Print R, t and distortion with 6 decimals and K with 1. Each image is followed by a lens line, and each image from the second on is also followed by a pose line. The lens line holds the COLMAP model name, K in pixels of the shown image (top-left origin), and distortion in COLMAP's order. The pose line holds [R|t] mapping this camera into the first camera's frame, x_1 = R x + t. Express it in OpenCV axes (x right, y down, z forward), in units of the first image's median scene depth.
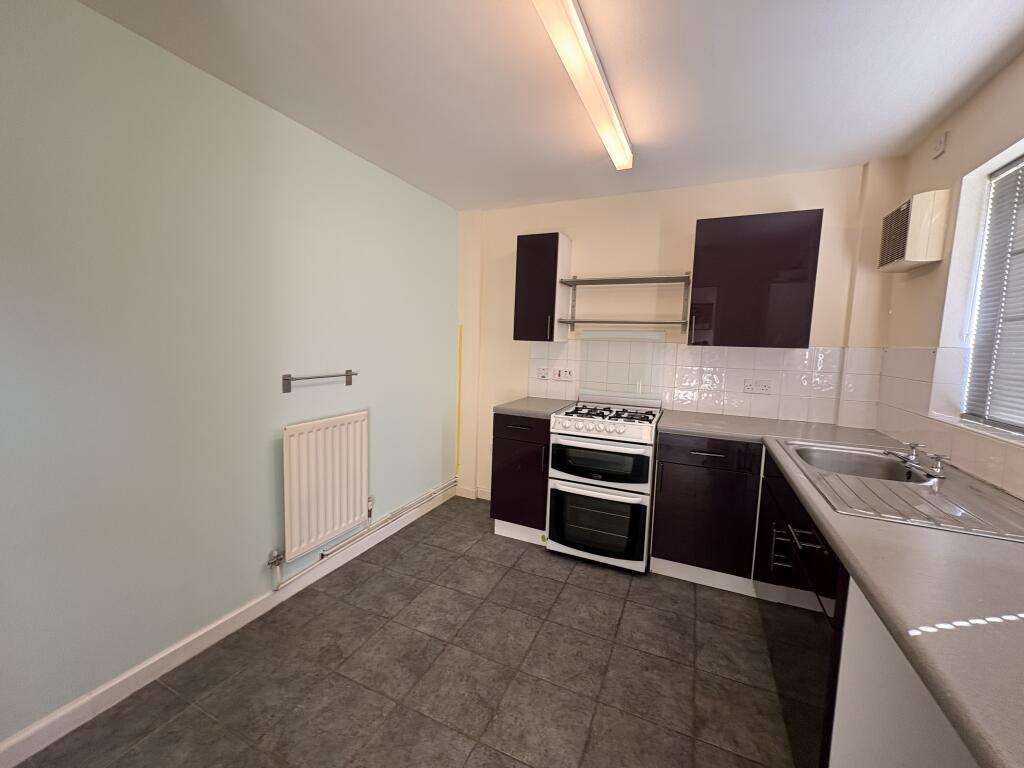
lens RADIAL K [[408.6, 0, 514.3], [0, 408.6, 380.3], [0, 0, 1]] dist [-0.000560, -0.000049]
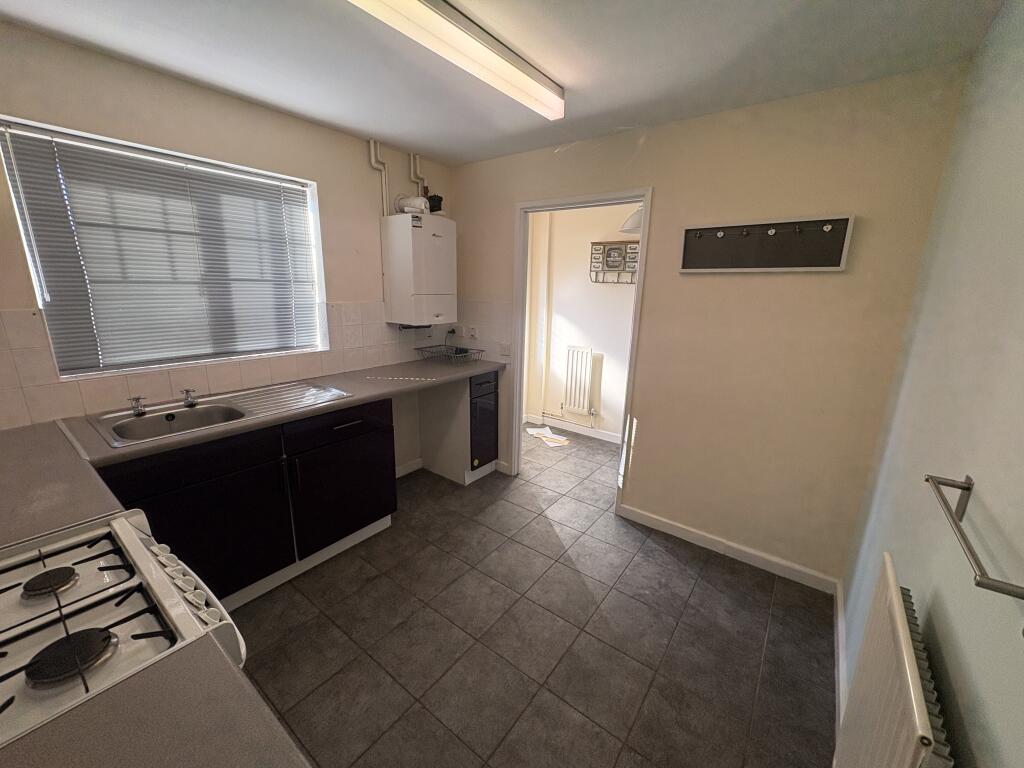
lens RADIAL K [[408.6, 0, 513.3], [0, 408.6, 382.1], [0, 0, 1]] dist [-0.000560, -0.000049]
pose [[-0.974800, -0.099288, 0.199767, -0.215903], [-0.025573, 0.939326, 0.342072, -0.266533], [-0.221610, 0.328343, -0.918194, 1.647580]]
